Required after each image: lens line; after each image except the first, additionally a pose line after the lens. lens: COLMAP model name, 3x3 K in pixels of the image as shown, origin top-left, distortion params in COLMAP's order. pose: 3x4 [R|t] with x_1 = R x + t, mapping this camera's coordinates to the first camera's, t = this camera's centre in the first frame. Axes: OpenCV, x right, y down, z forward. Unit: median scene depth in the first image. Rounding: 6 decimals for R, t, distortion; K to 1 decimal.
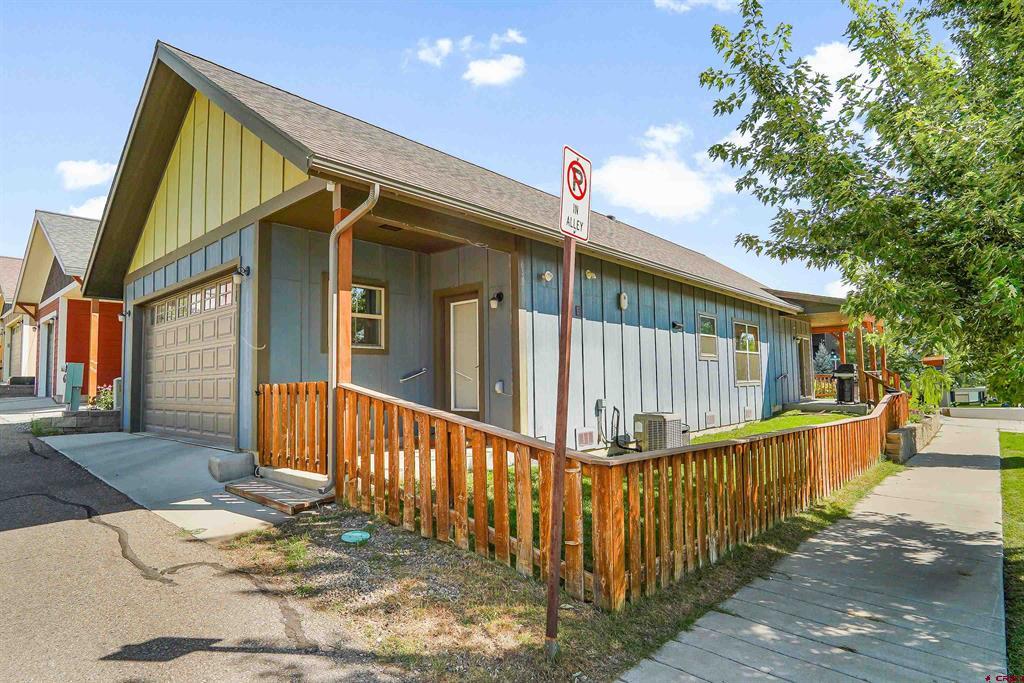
lens RADIAL K [[540.8, 0, 512.0], [0, 540.8, 341.5], [0, 0, 1]] dist [-0.000409, 0.000376]
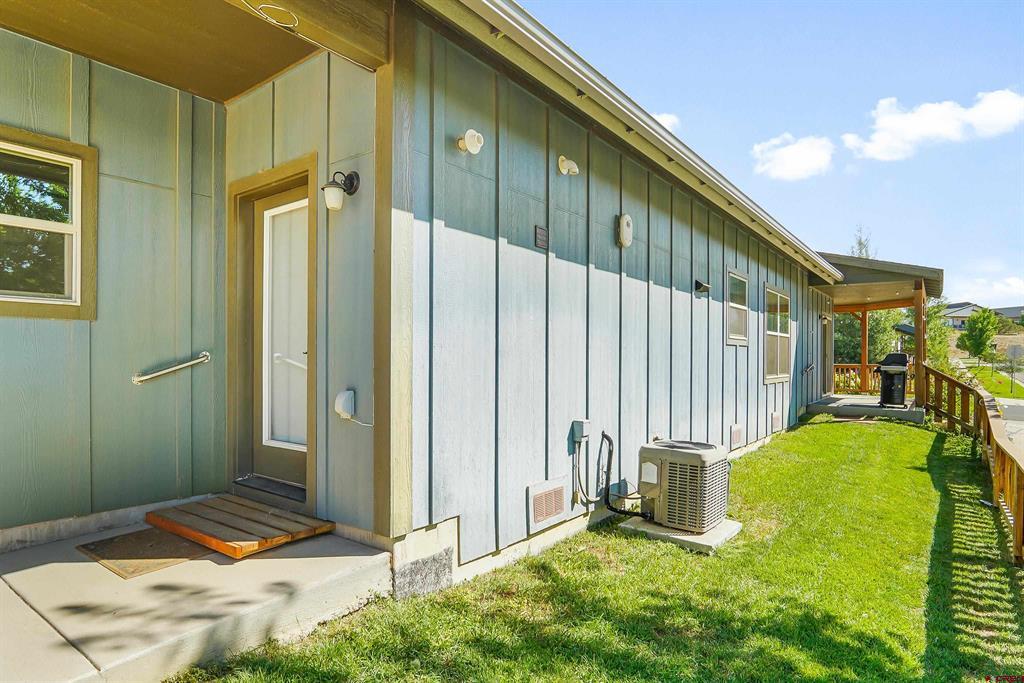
lens RADIAL K [[572.0, 0, 513.7], [0, 572.0, 359.6], [0, 0, 1]] dist [-0.025511, 0.000600]
pose [[0.996170, 0.019286, 0.085285, 0.055665], [-0.025446, 0.997099, 0.071733, 0.013916], [-0.083654, -0.073628, 0.993771, 0.470231]]
